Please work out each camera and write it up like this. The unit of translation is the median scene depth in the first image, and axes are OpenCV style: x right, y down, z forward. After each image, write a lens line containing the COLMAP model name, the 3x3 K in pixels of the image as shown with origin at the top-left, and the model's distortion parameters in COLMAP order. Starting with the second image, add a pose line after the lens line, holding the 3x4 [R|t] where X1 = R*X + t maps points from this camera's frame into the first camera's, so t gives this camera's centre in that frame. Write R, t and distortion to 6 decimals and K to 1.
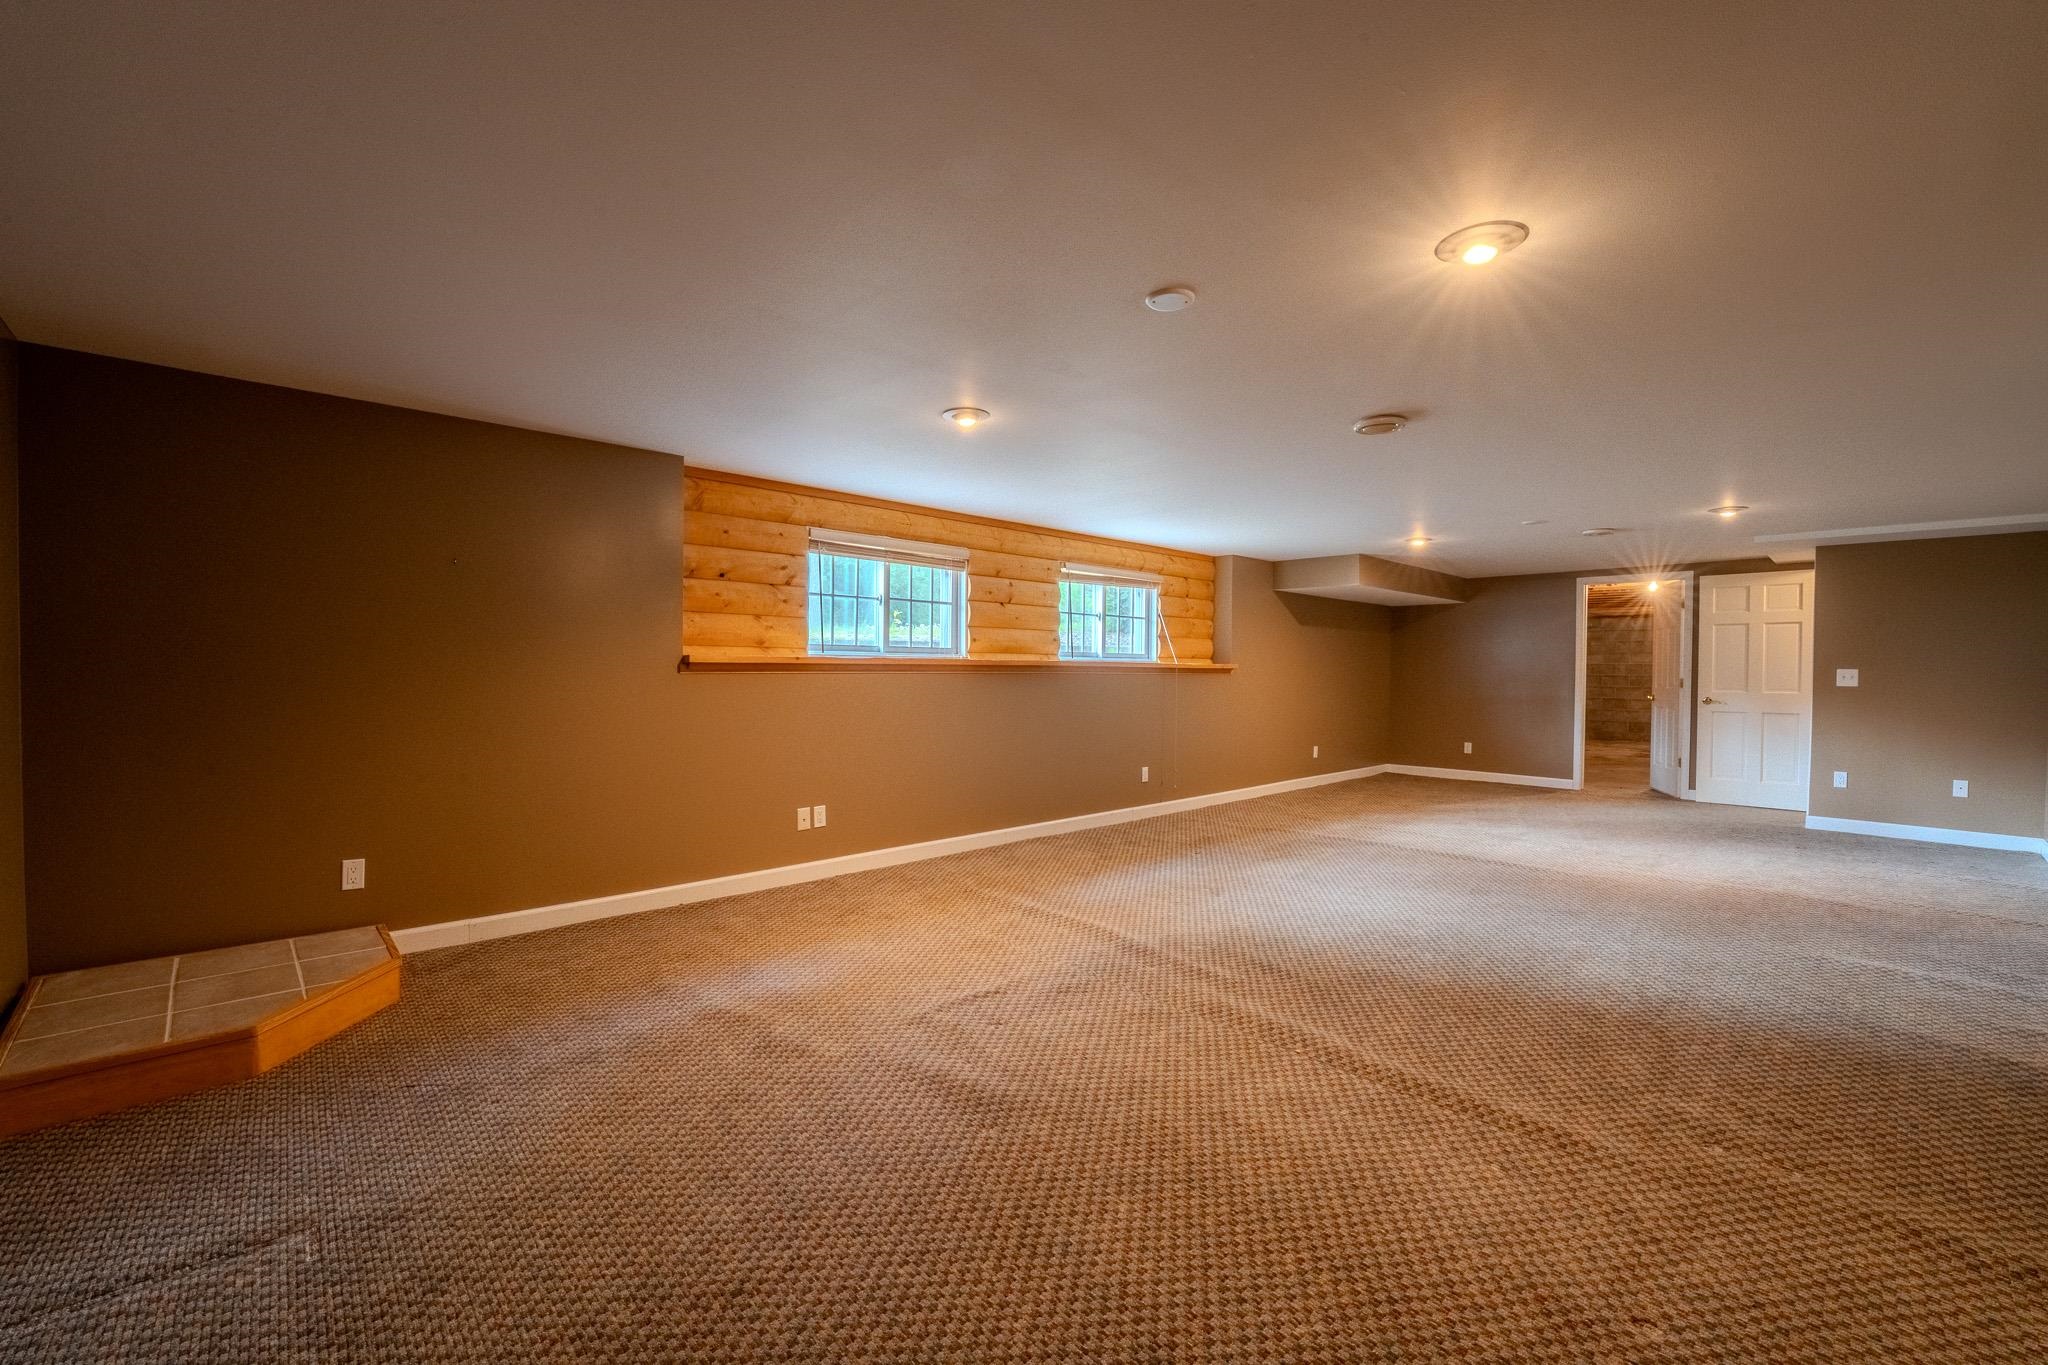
lens RADIAL K [[832.4, 0, 1026.0], [0, 832.4, 688.0], [0, 0, 1]] dist [-0.029701, 0.004627]
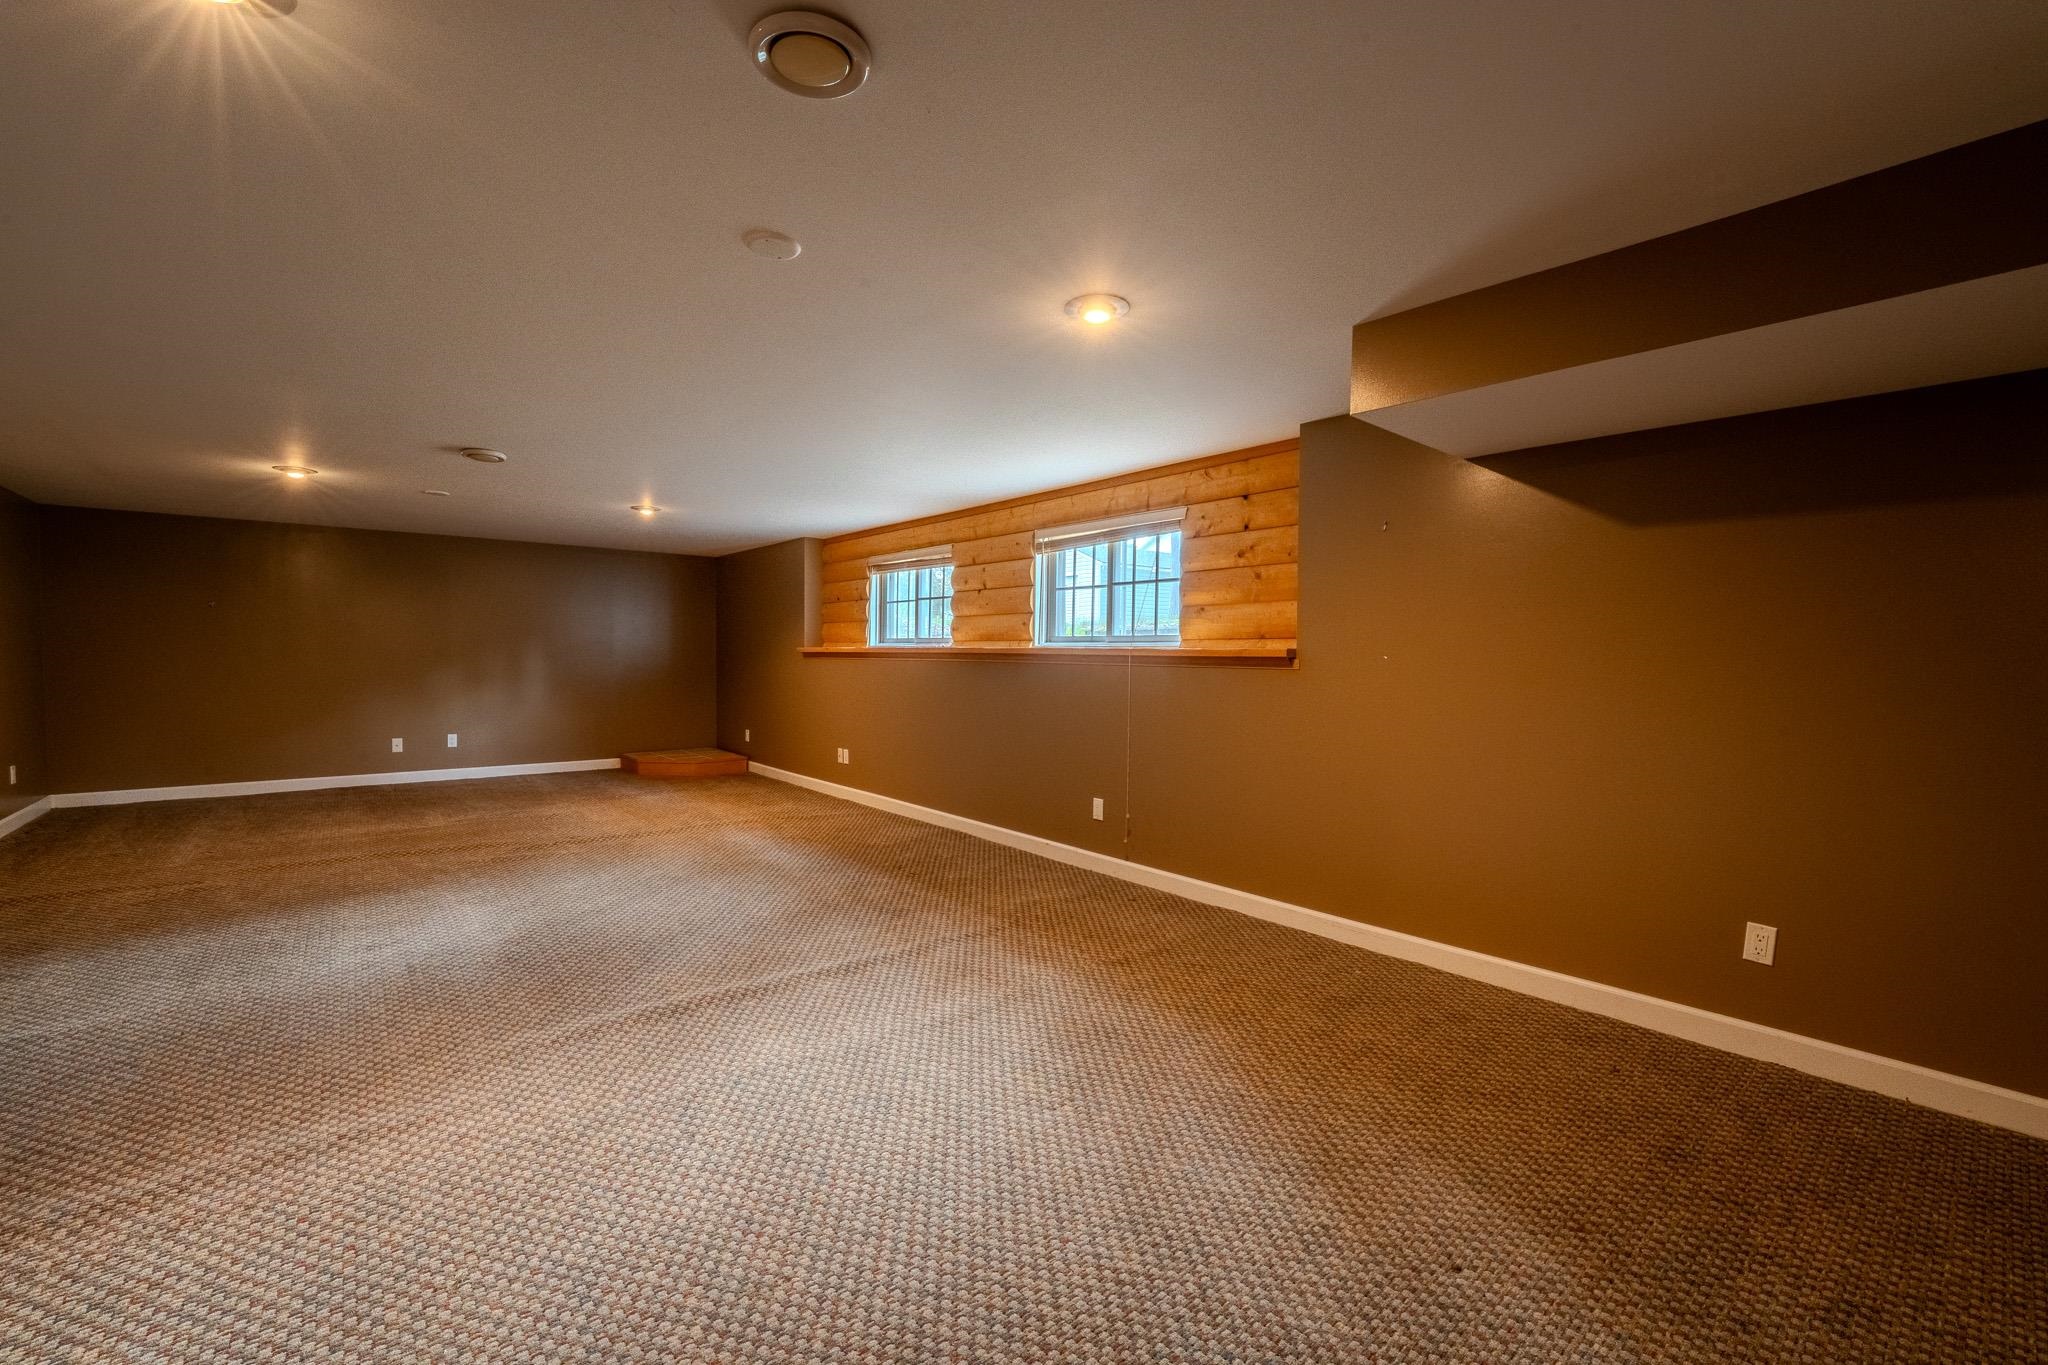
lens RADIAL K [[864.0, 0, 1024.0], [0, 864.0, 682.5], [0, 0, 1]] dist [-0.014074, 0.000456]
pose [[-0.010274, 0.024393, -0.999650, 0.934698], [-0.014006, 0.999601, 0.024536, -0.016912], [0.999849, 0.014253, -0.009929, 0.995328]]
